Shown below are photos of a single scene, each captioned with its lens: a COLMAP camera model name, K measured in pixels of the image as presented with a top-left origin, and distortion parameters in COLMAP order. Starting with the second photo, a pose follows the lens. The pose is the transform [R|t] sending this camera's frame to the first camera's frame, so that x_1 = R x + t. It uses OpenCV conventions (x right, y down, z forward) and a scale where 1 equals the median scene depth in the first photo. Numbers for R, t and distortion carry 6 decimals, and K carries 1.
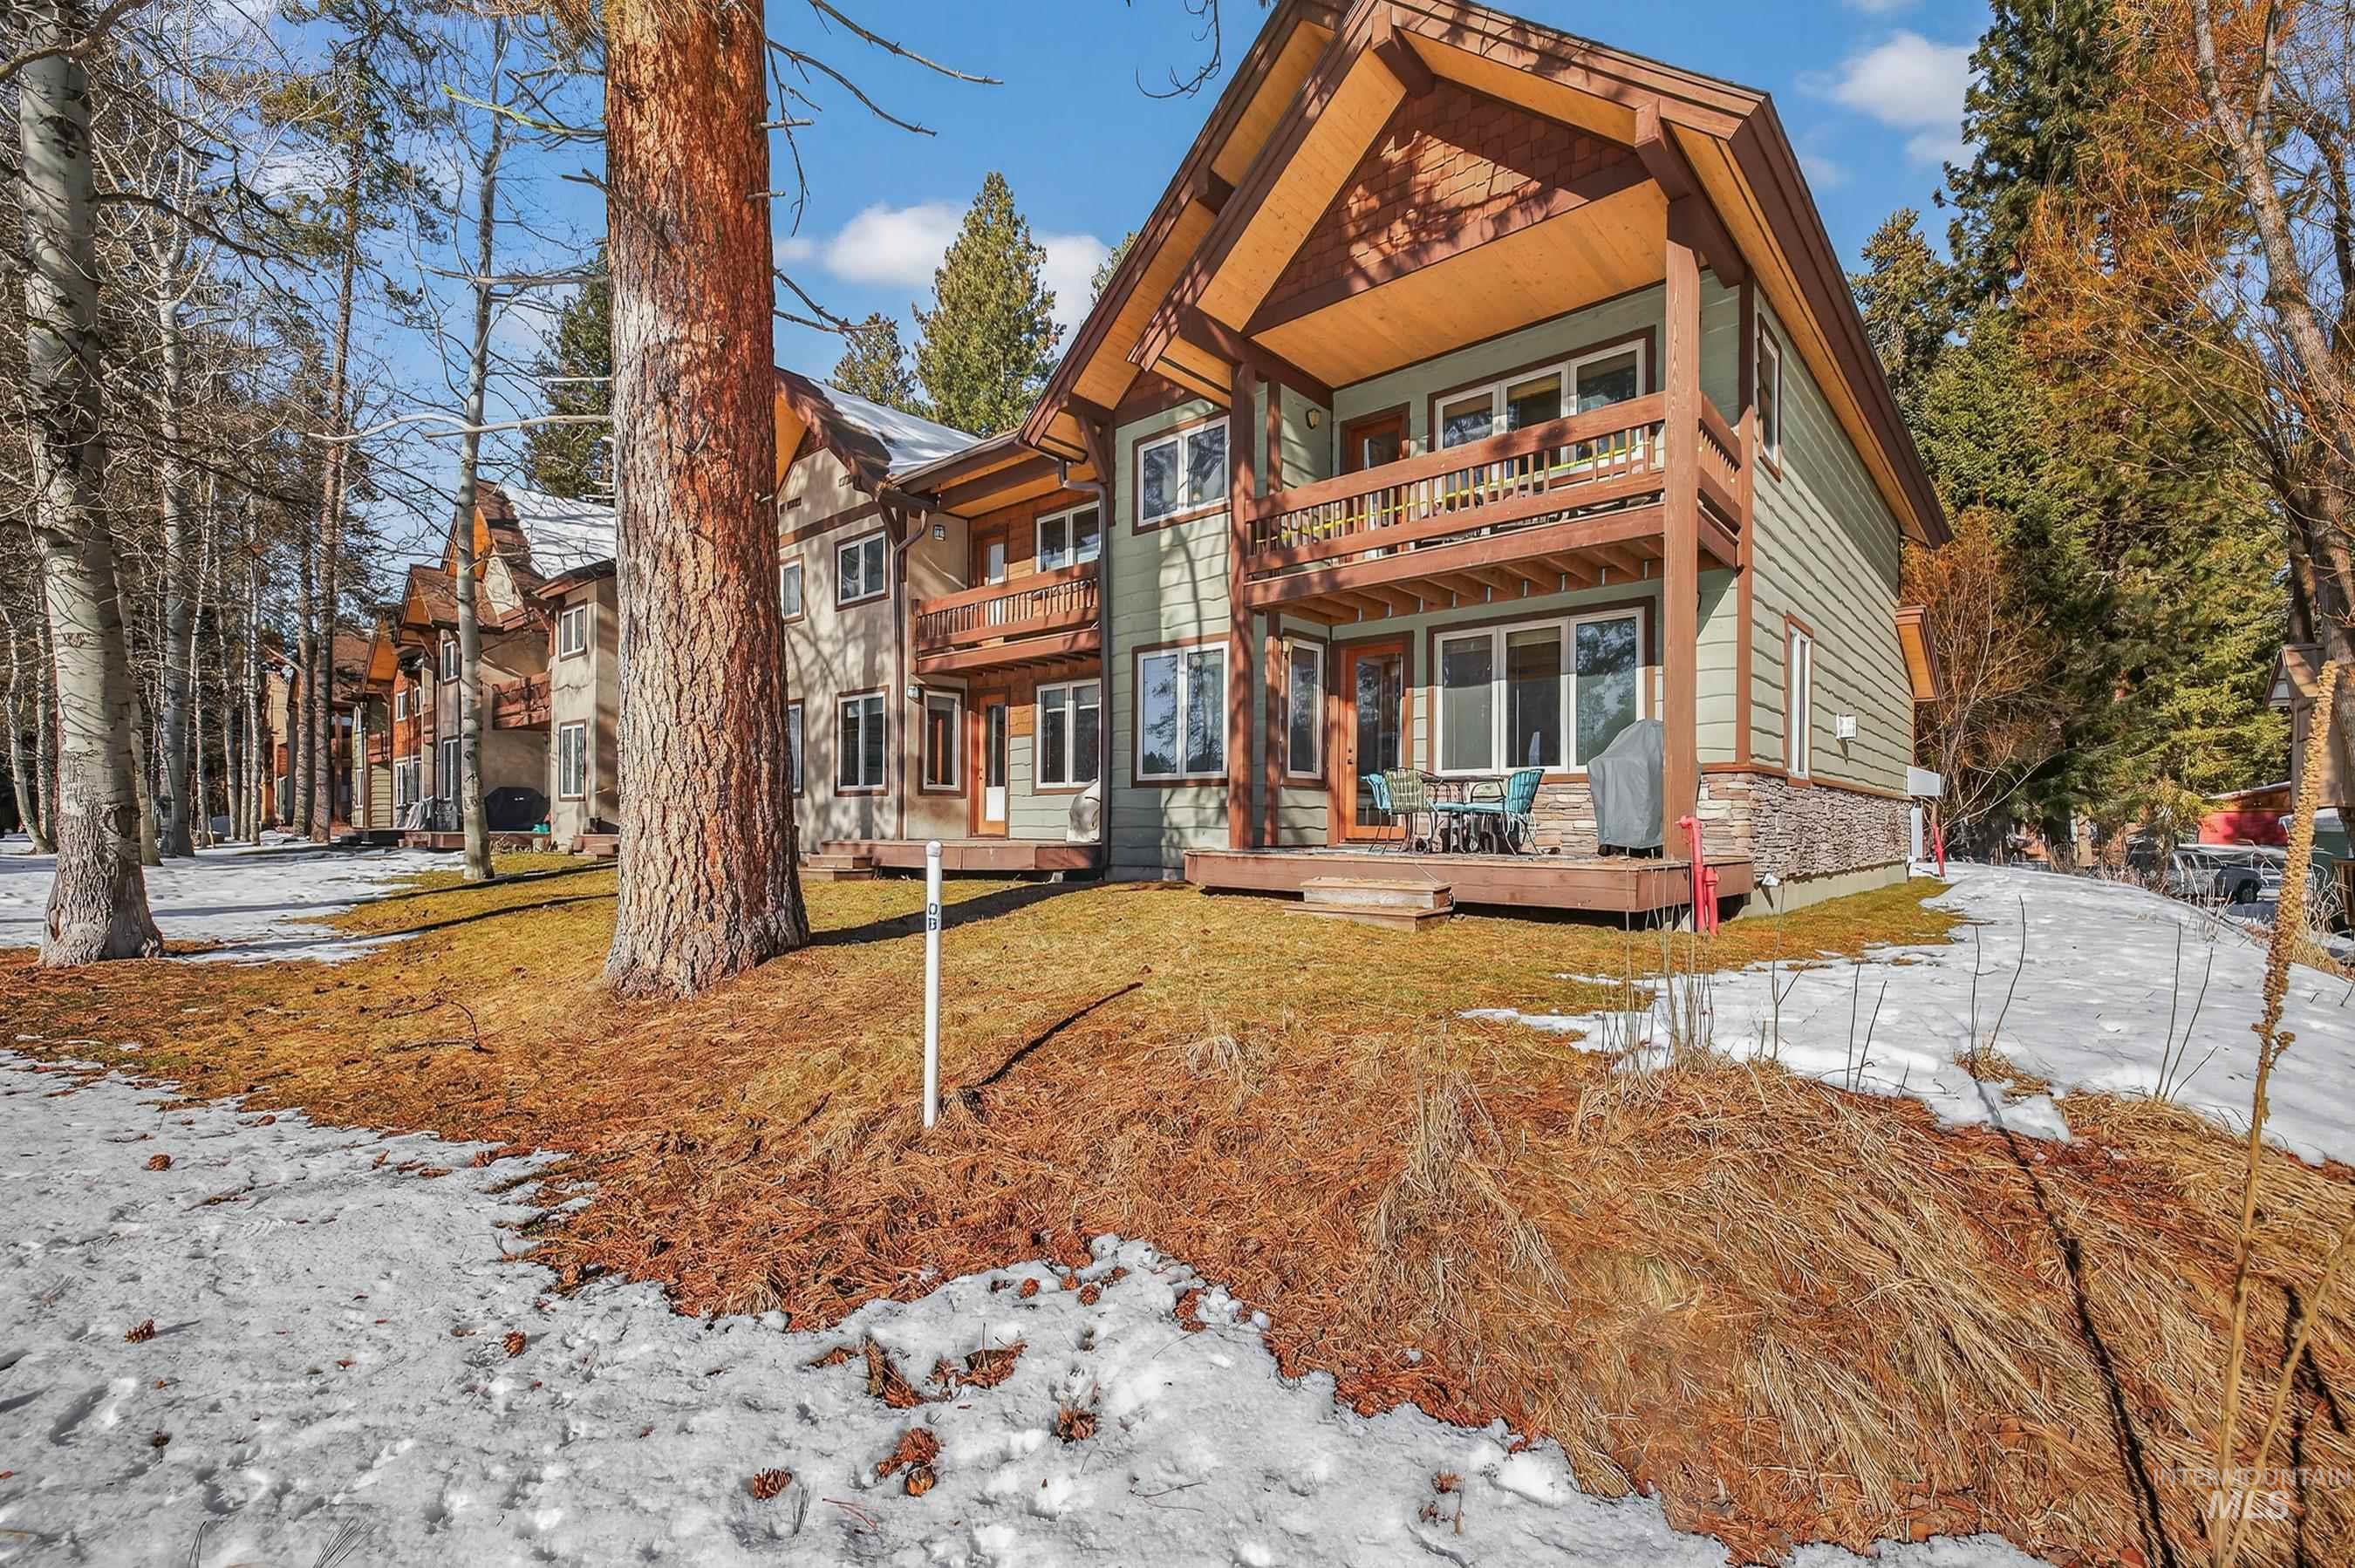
lens RADIAL K [[1019.9, 0, 1169.3], [0, 1019.9, 814.8], [0, 0, 1]] dist [0.000937, 0.001020]
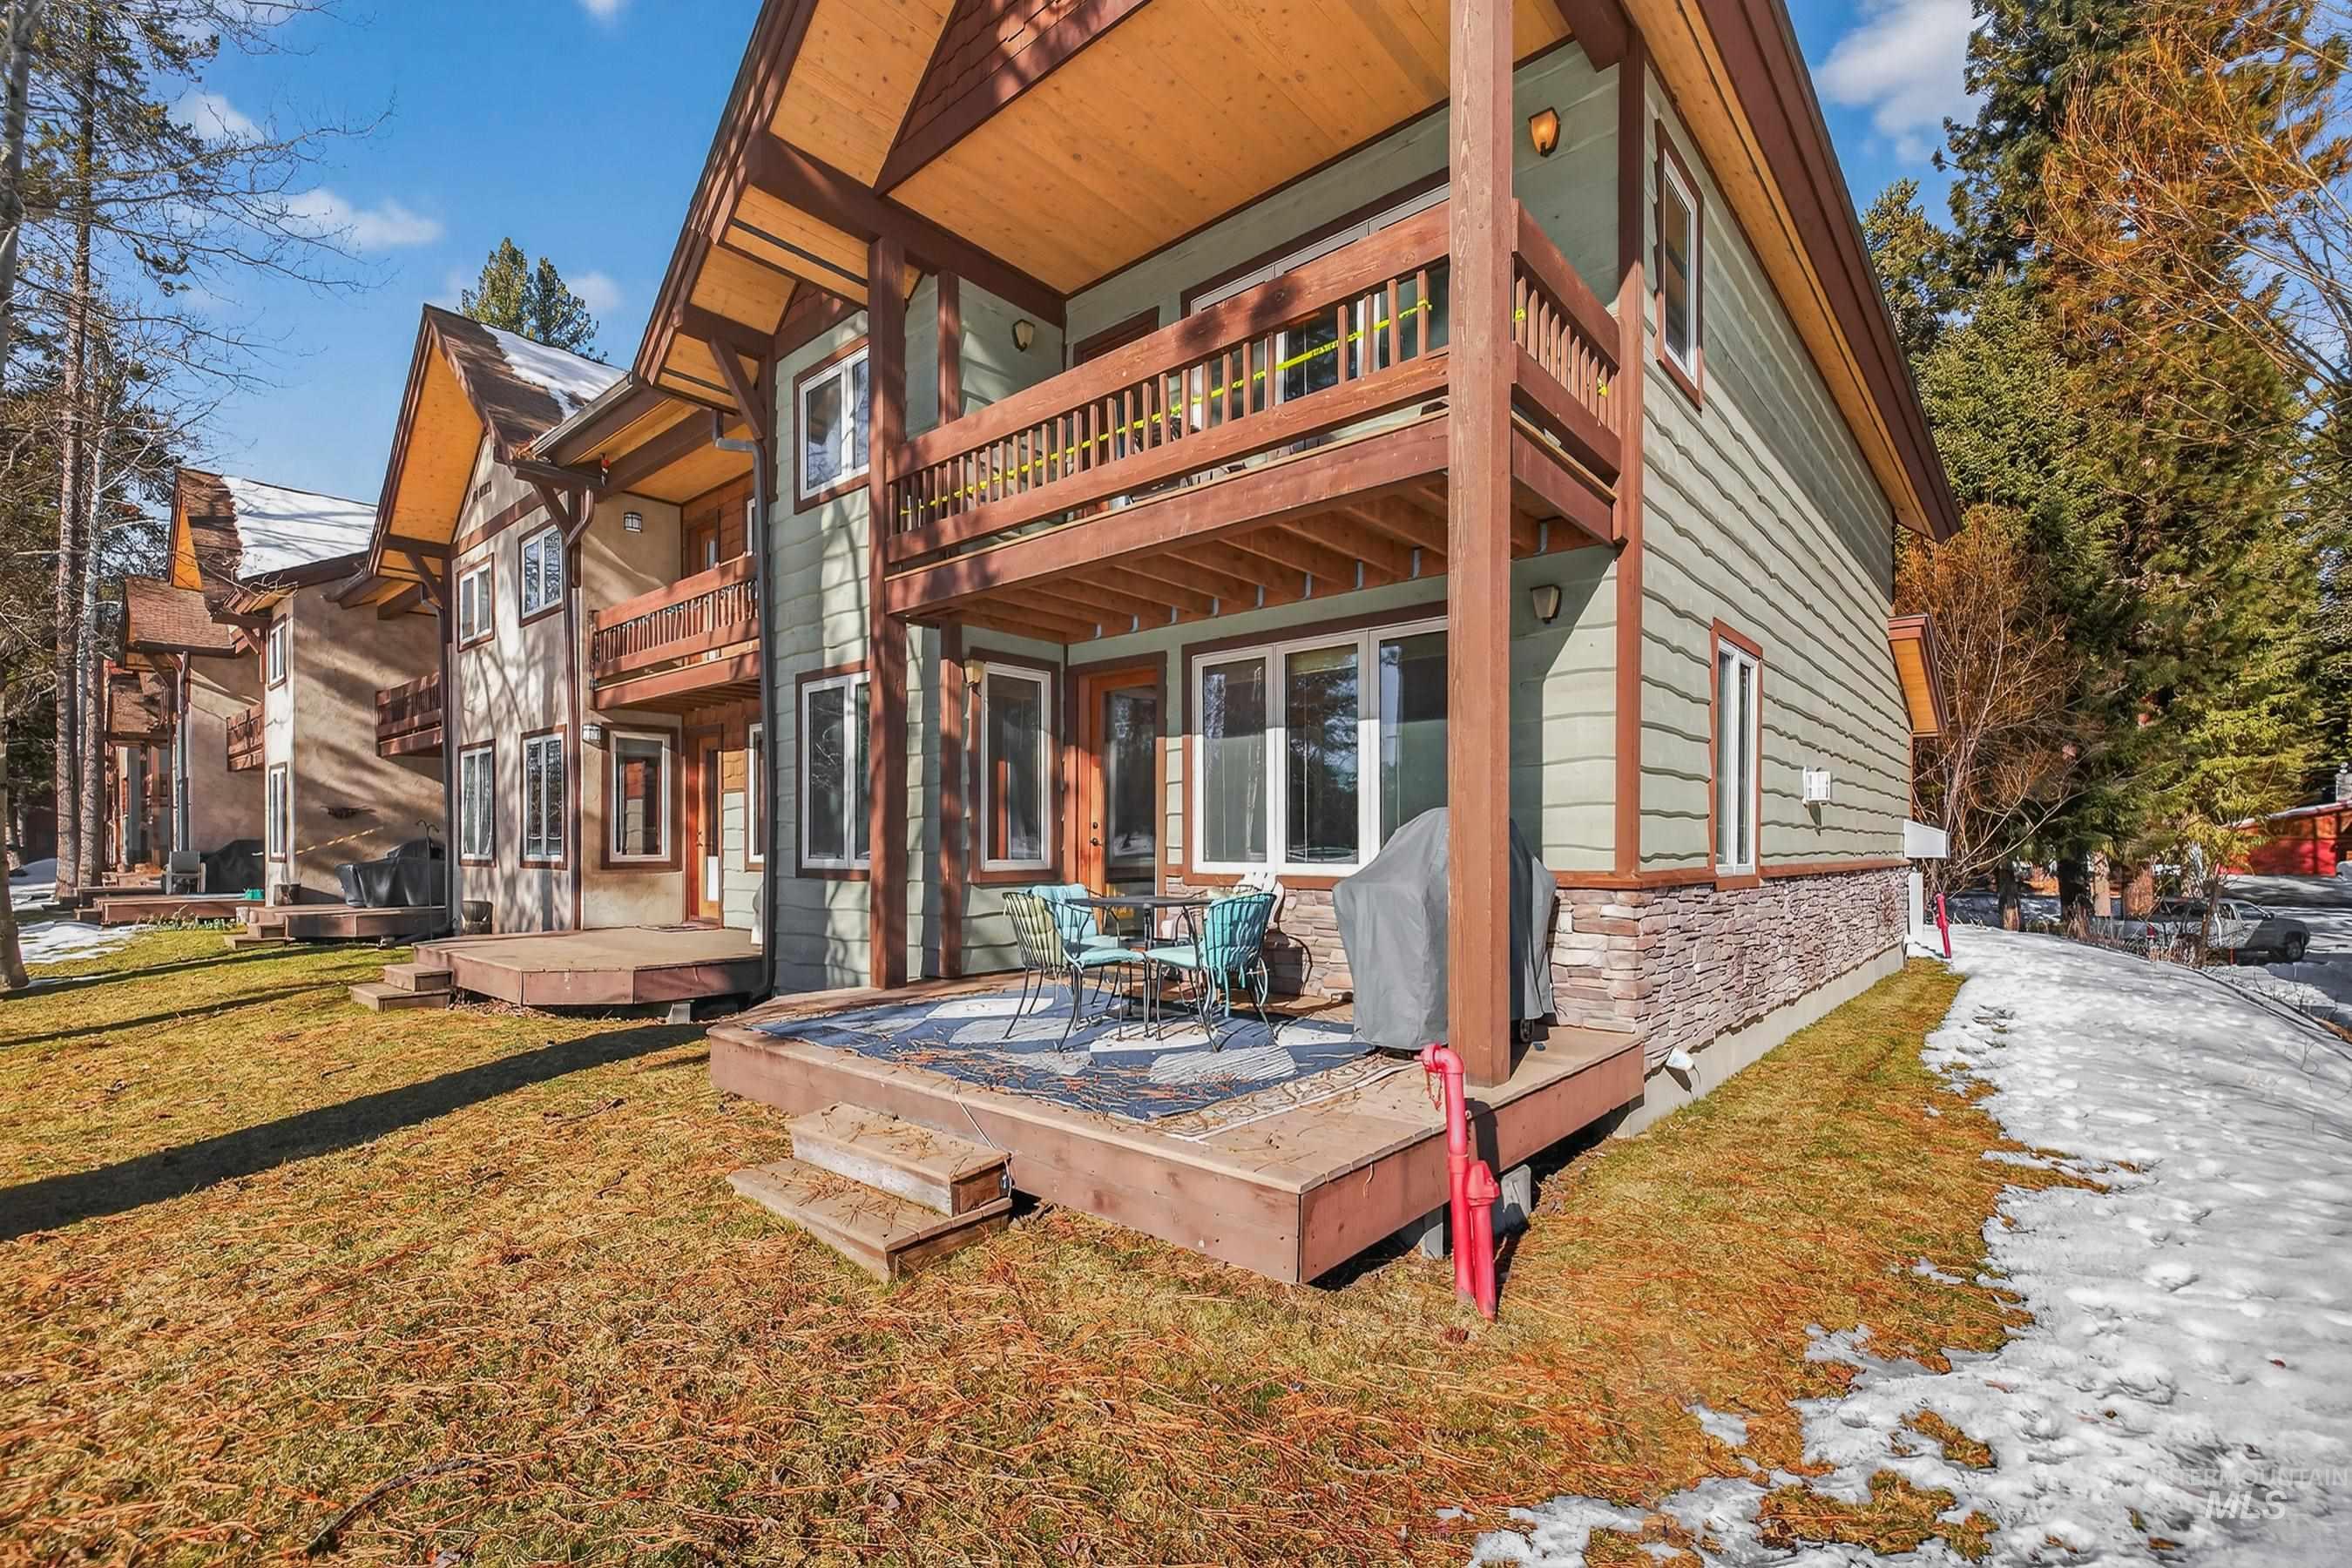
lens RADIAL K [[1033.0, 0, 1166.6], [0, 1033.0, 841.9], [0, 0, 1]] dist [0.002208, -0.000627]
pose [[0.999972, -0.004710, 0.005796, 0.222210], [0.004675, 0.999970, 0.006155, -0.056380], [-0.005824, -0.006127, 0.999964, 0.305730]]
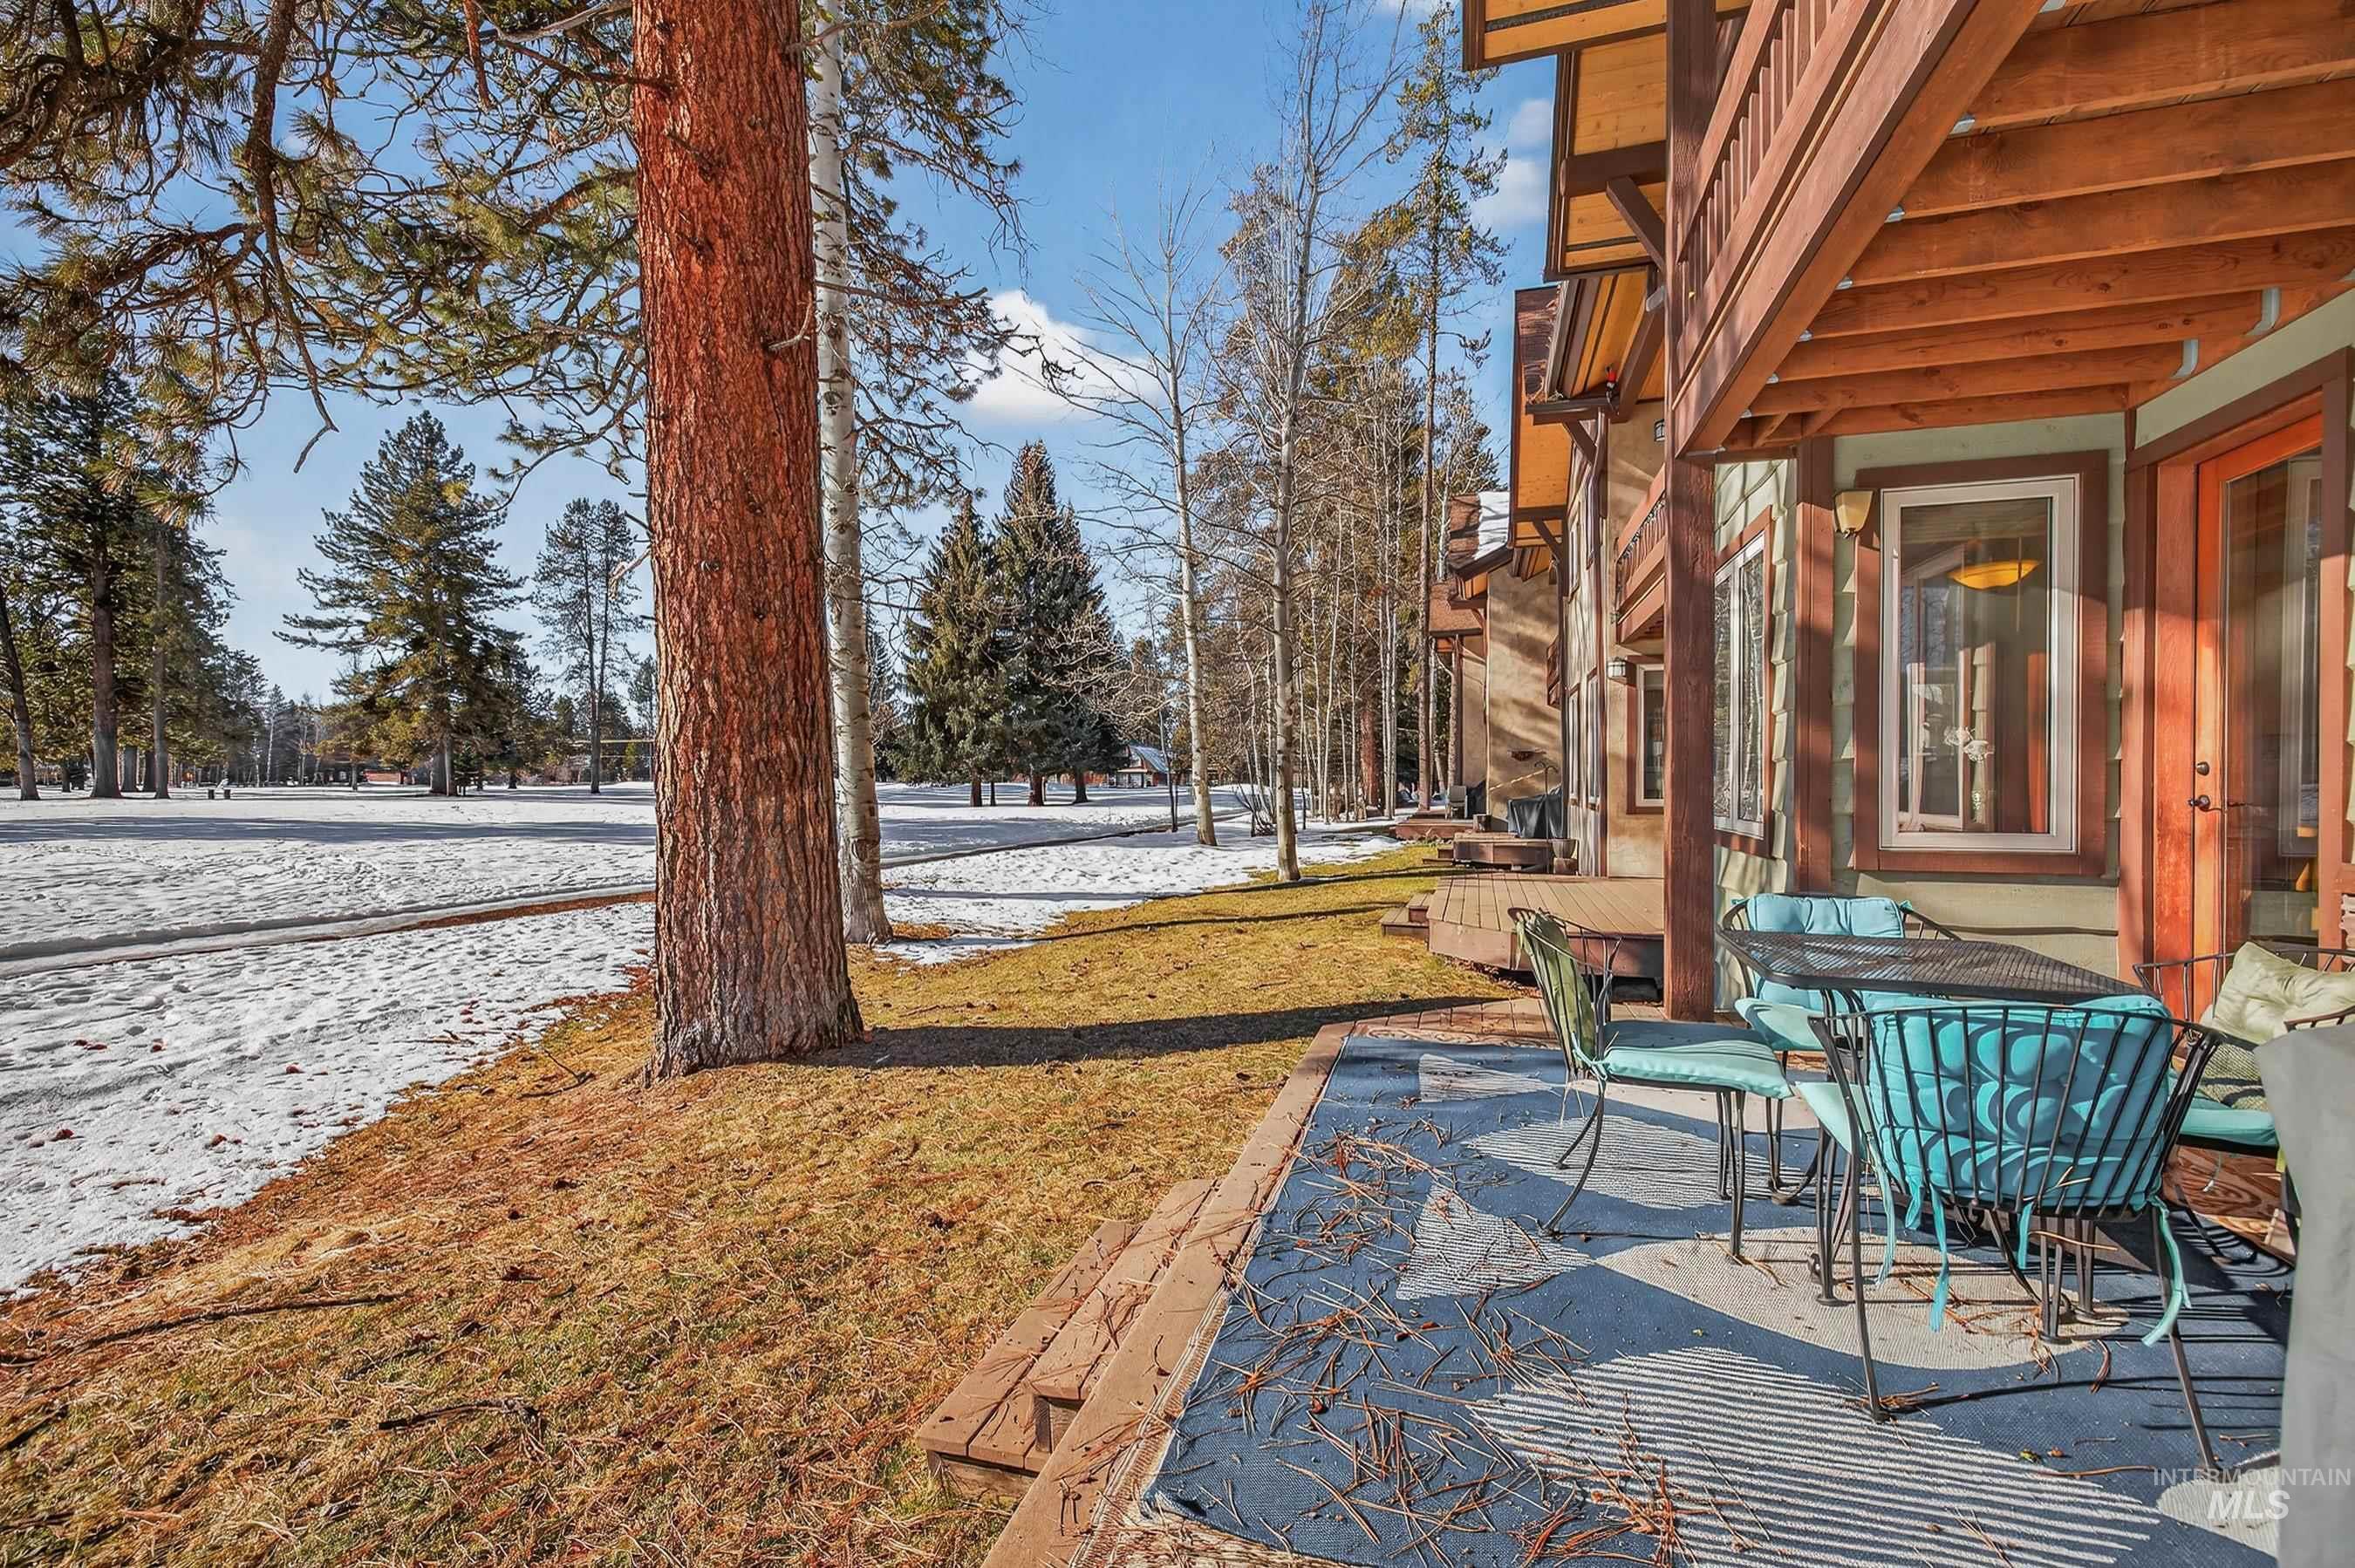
lens RADIAL K [[997.7, 0, 1177.5], [0, 997.7, 784.0], [0, 0, 1]] dist [0.006174, -0.000019]
pose [[0.417517, 0.000899, -0.908669, 0.334573], [0.012086, 0.999906, 0.006543, -0.064217], [0.908589, -0.013714, 0.417467, 0.564109]]
